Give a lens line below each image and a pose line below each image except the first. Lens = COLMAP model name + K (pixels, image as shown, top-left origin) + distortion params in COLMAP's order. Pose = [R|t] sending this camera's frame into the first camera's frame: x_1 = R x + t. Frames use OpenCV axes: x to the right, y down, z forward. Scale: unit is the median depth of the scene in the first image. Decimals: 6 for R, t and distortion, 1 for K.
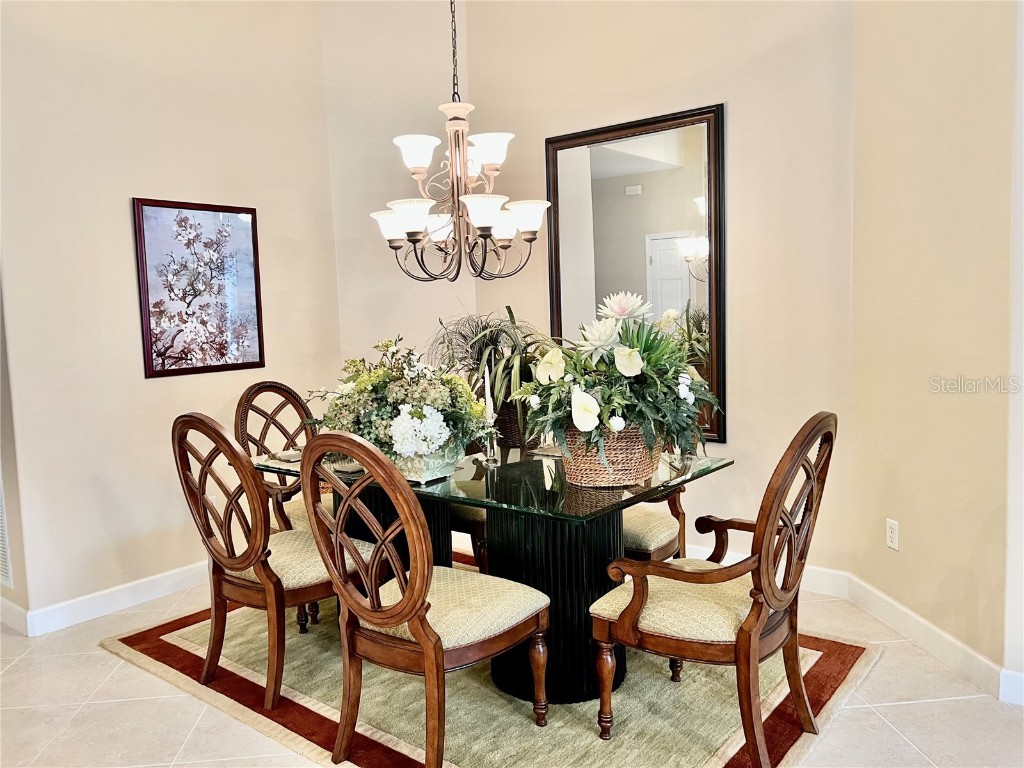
lens RADIAL K [[771.6, 0, 524.4], [0, 771.6, 364.5], [0, 0, 1]] dist [0.046249, -0.019342]
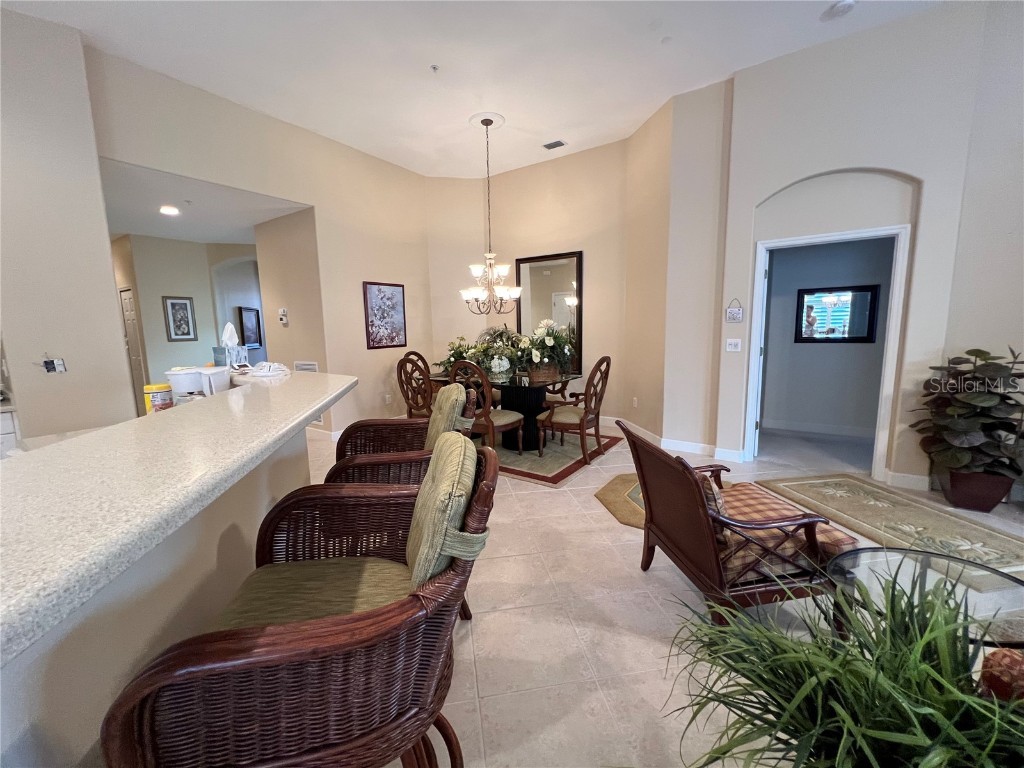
lens RADIAL K [[407.6, 0, 514.6], [0, 407.6, 376.2], [0, 0, 1]] dist [0.000166, 0.000622]
pose [[0.997522, 0.003294, 0.070276, -0.107549], [-0.006868, 0.998691, 0.050688, 0.046896], [-0.070017, -0.051045, 0.996239, -0.575938]]
